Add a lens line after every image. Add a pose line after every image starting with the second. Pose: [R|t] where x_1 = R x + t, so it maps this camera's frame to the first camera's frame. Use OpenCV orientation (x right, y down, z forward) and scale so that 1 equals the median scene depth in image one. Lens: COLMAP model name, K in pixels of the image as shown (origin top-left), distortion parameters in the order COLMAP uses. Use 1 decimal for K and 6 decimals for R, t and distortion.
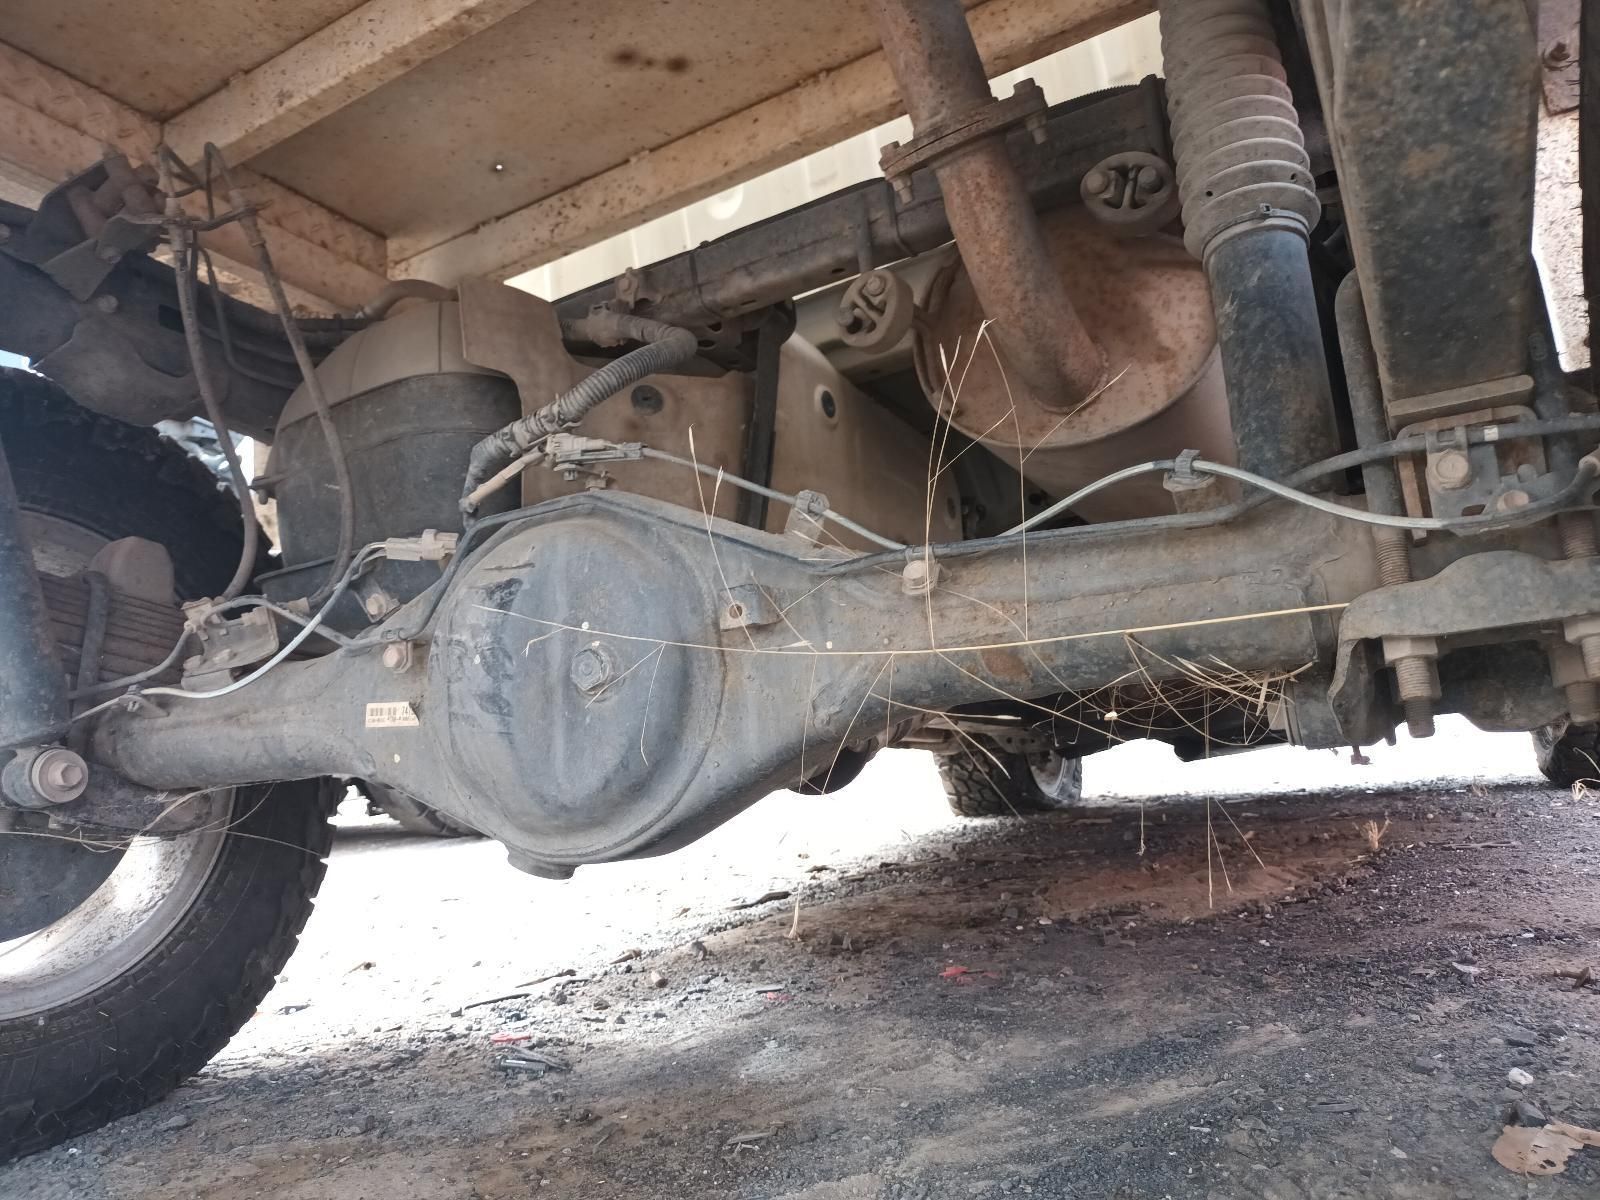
lens RADIAL K [[1310.6, 0, 800.0], [0, 1310.6, 600.0], [0, 0, 1]] dist [0.059330, -0.079088]
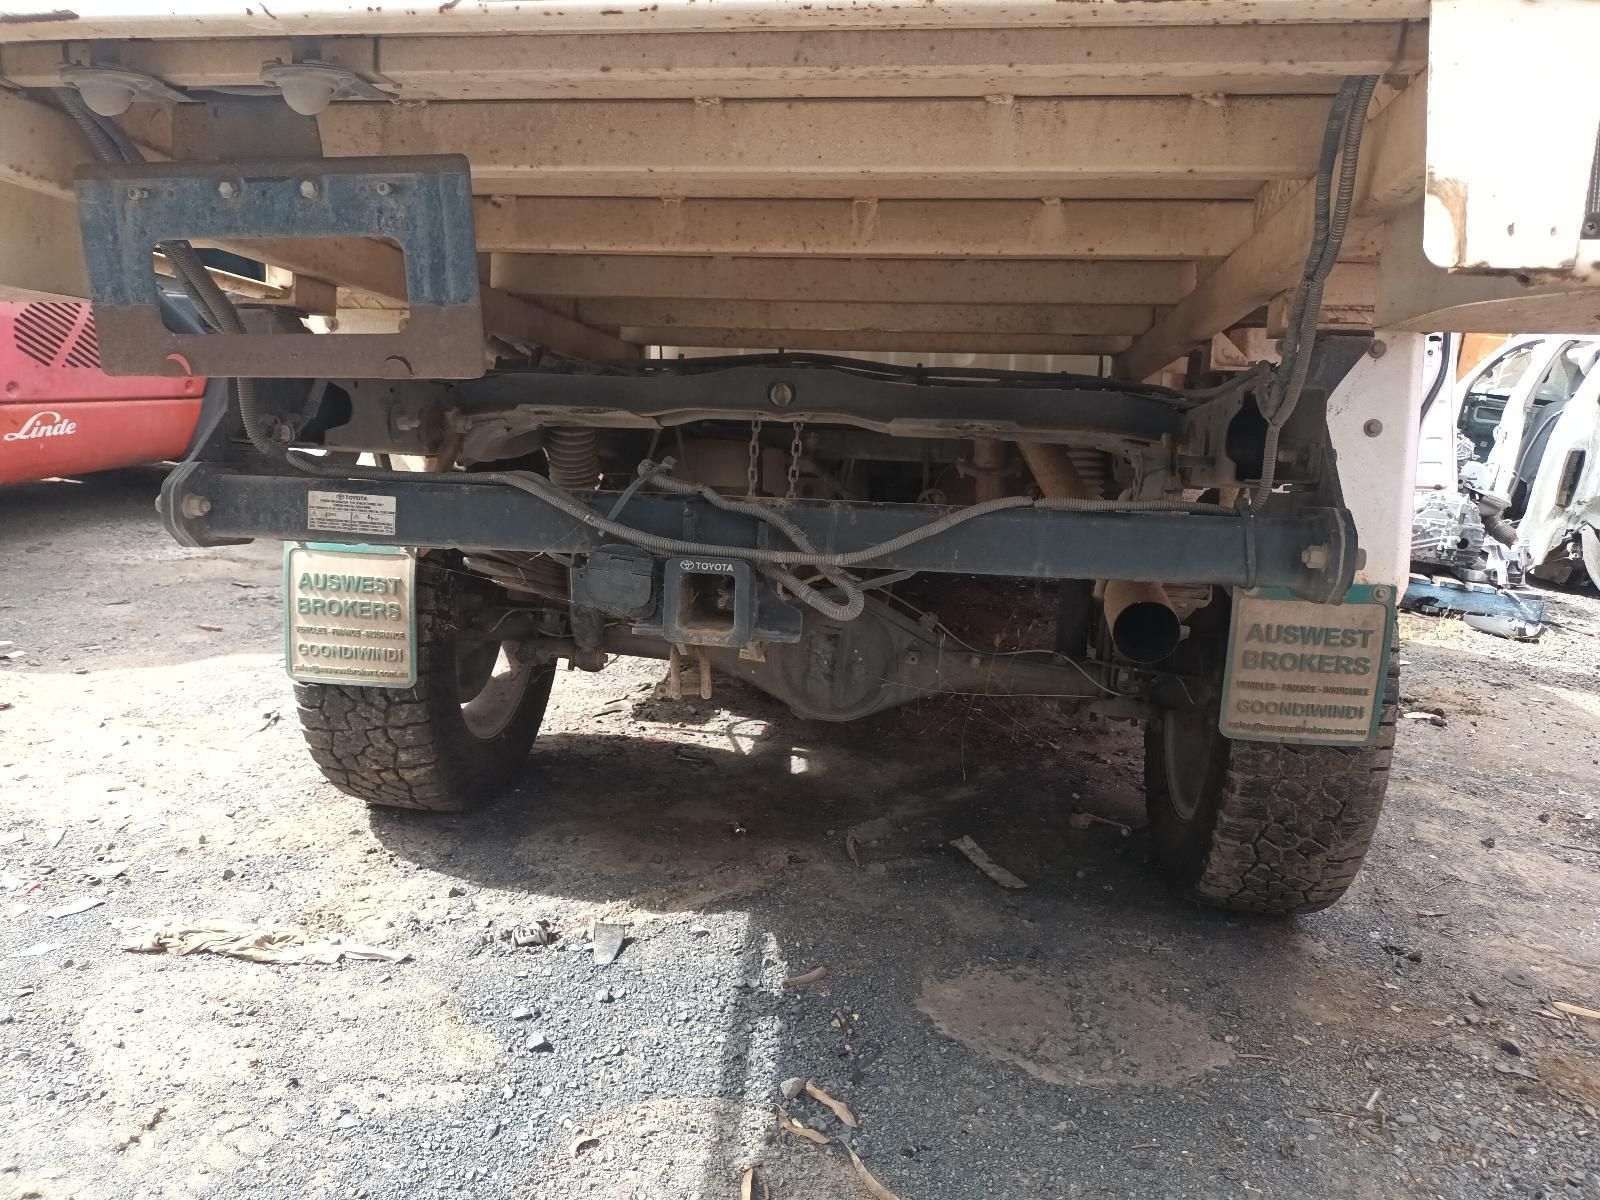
lens RADIAL K [[1310.6, 0, 800.0], [0, 1310.6, 600.0], [0, 0, 1]] dist [0.059330, -0.079088]
pose [[0.933236, 0.100828, 0.344825, -1.162764], [-0.195058, 0.948226, 0.250640, -0.717096], [-0.301701, -0.301168, 0.904585, -1.431945]]
